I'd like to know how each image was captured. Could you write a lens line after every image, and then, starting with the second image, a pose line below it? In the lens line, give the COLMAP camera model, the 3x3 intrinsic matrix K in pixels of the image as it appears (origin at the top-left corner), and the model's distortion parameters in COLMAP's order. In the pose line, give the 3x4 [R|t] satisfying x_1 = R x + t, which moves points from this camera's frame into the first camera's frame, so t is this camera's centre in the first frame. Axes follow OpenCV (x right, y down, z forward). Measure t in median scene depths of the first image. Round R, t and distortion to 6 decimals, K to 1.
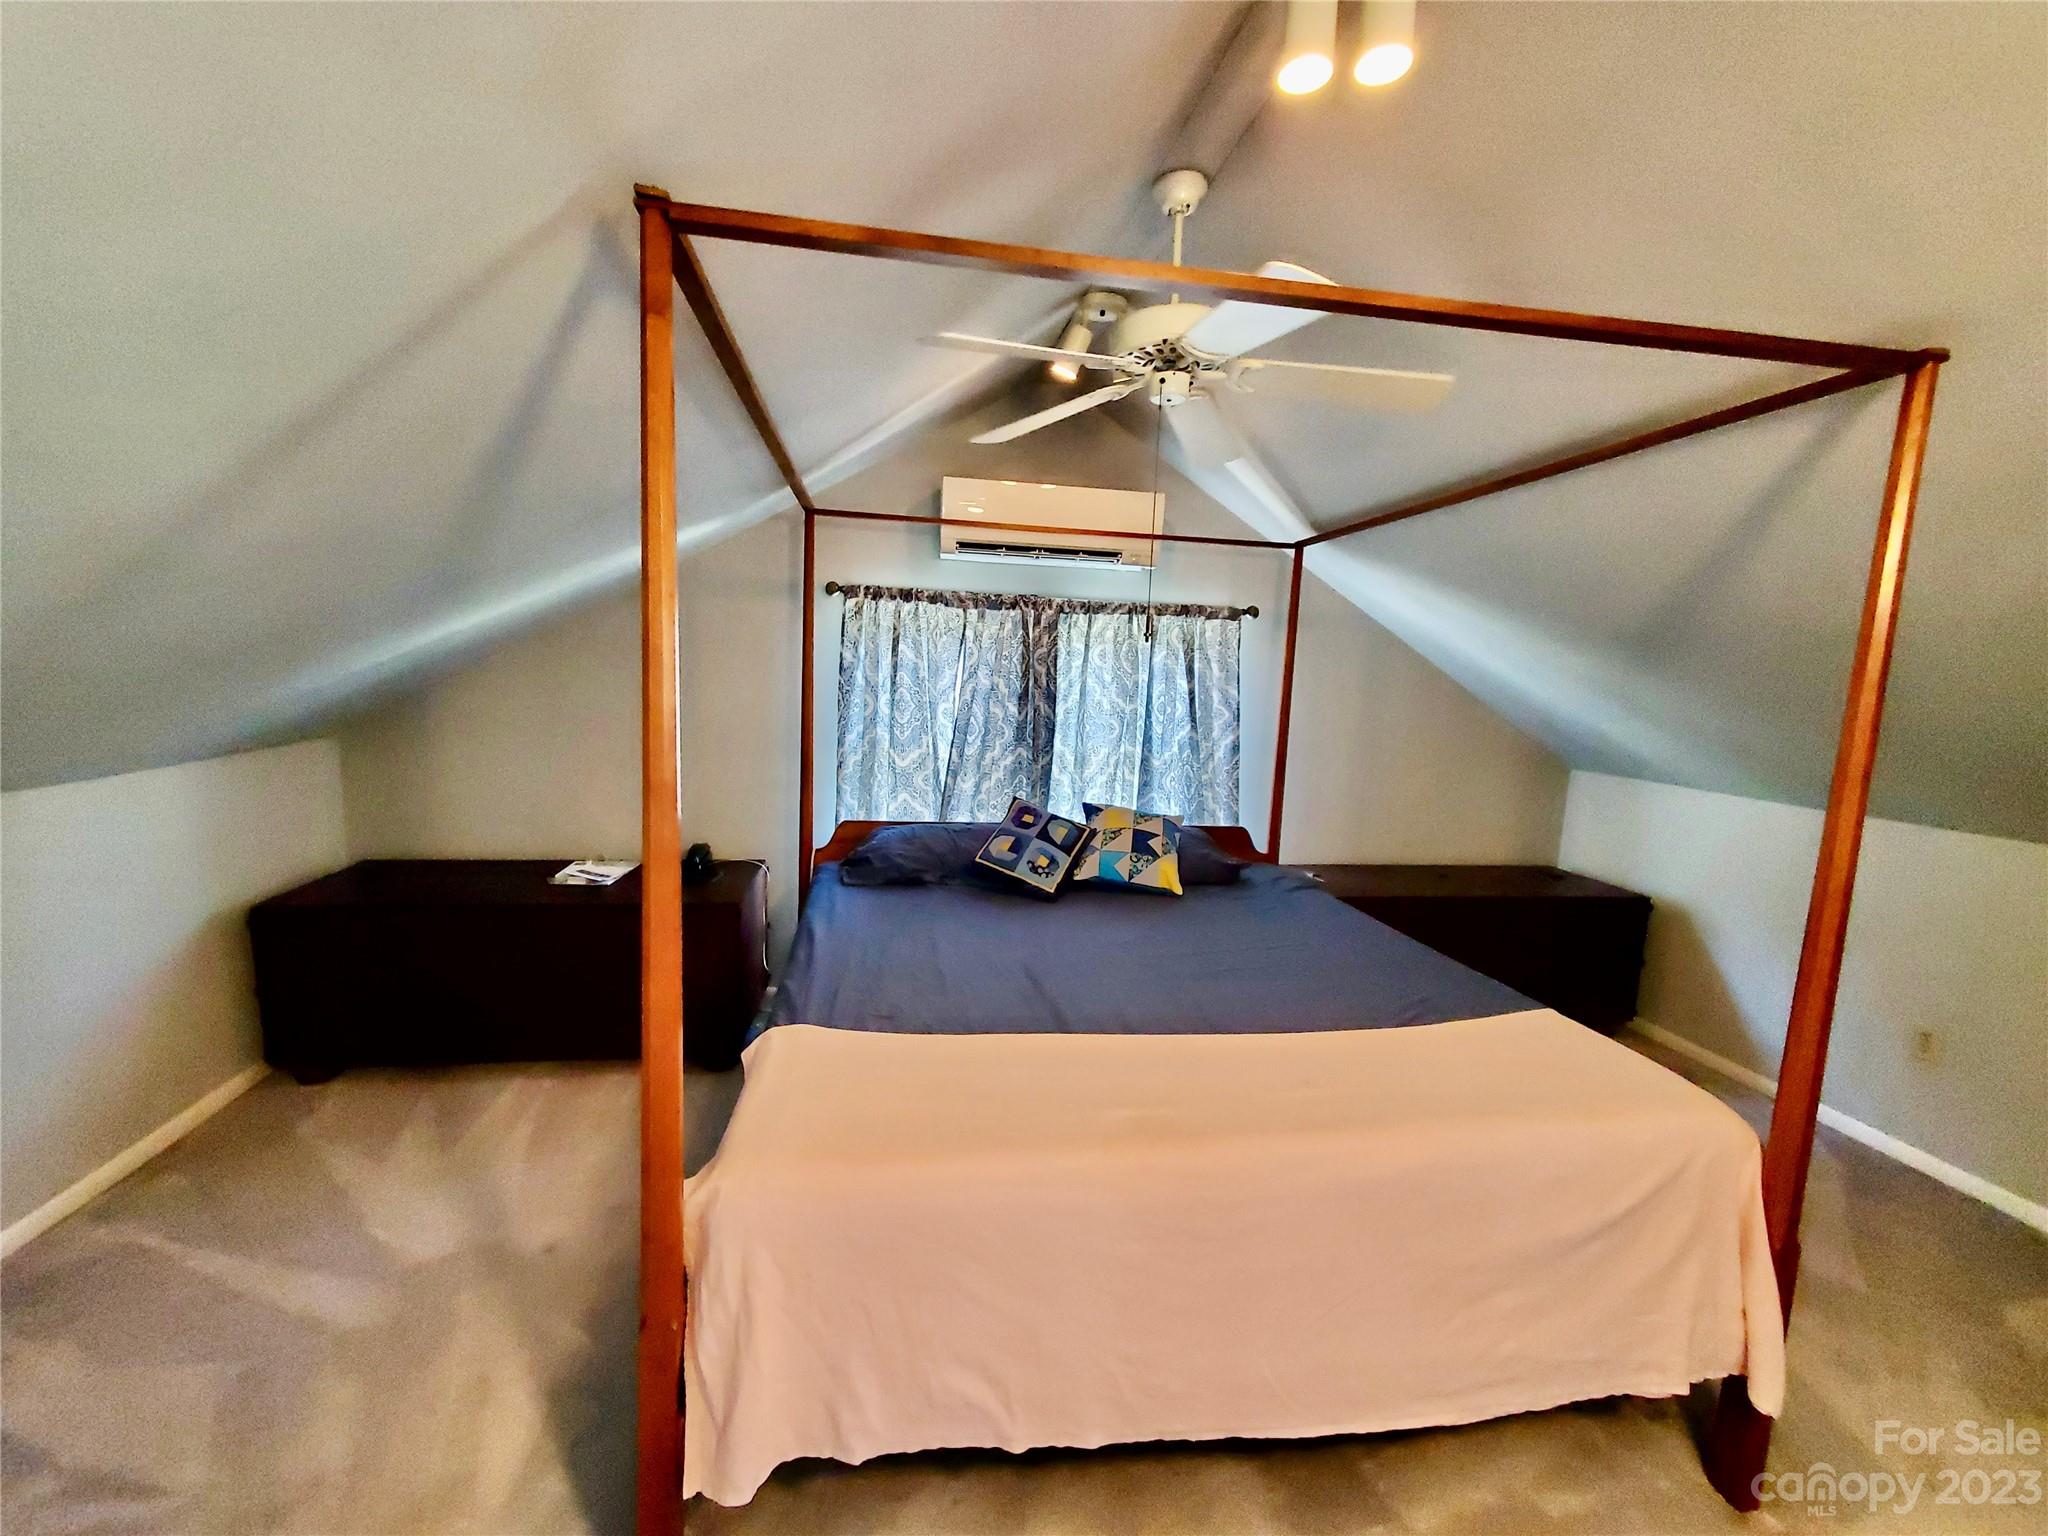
lens RADIAL K [[809.4, 0, 1018.7], [0, 809.4, 773.7], [0, 0, 1]] dist [0.005294, 0.000290]
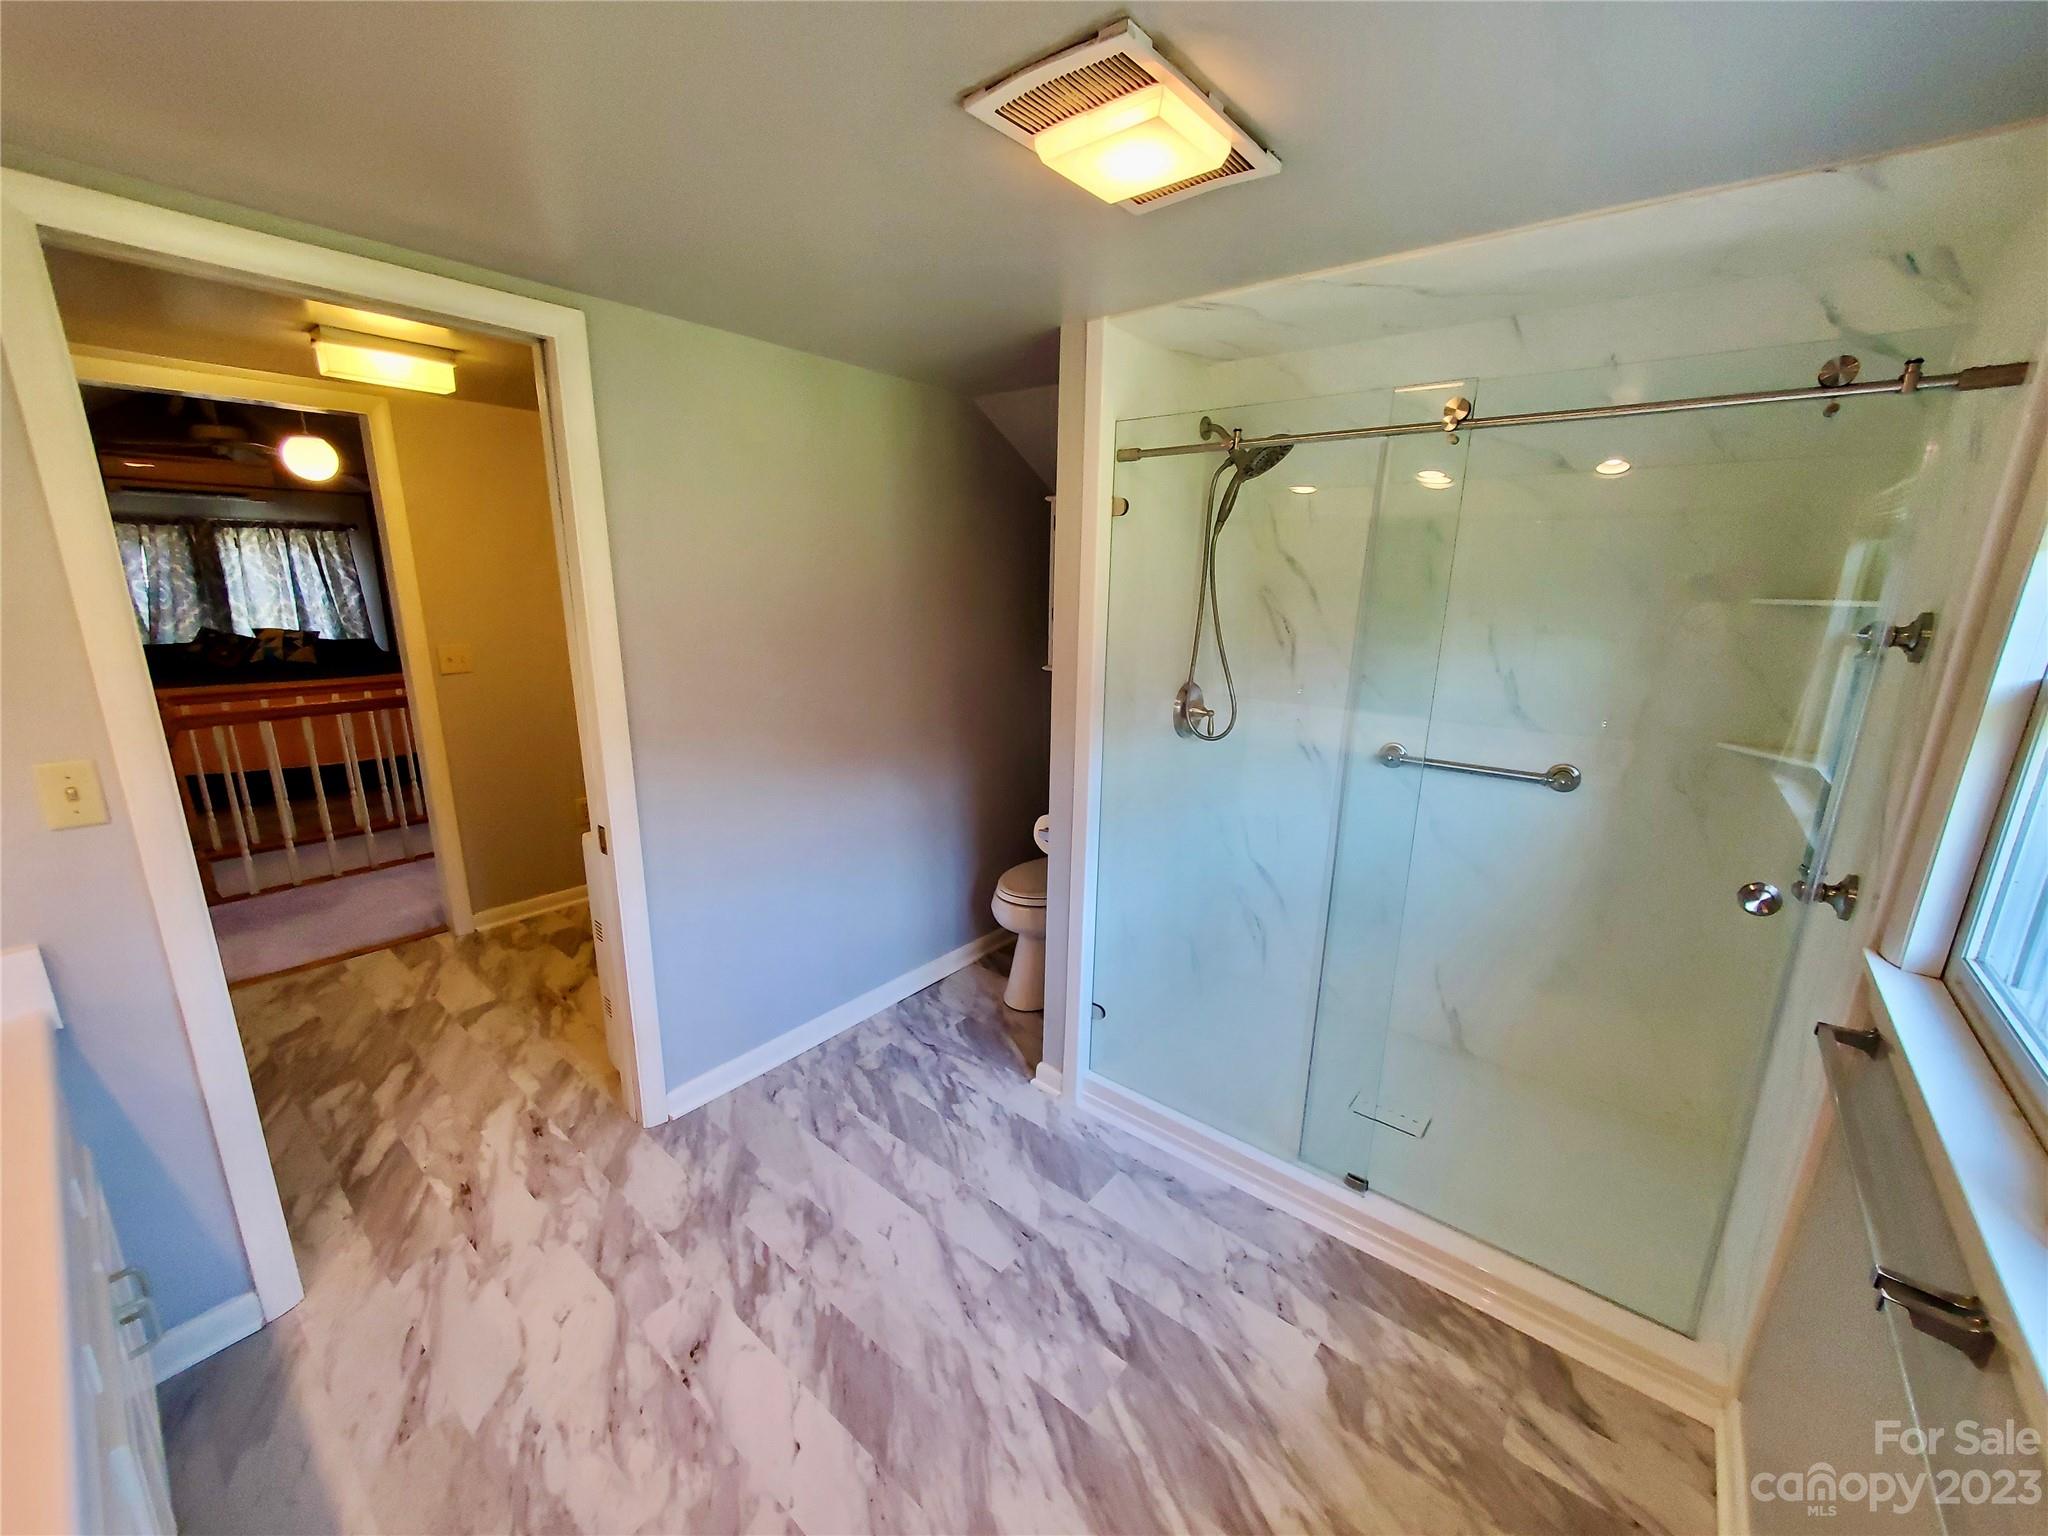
lens RADIAL K [[809.4, 0, 1012.7], [0, 809.4, 775.3], [0, 0, 1]] dist [0.005294, 0.000290]
pose [[0.748014, -0.186761, 0.636864, 0.124108], [0.089962, 0.979266, 0.181508, 0.175968], [-0.657558, -0.078477, 0.749306, -1.585797]]
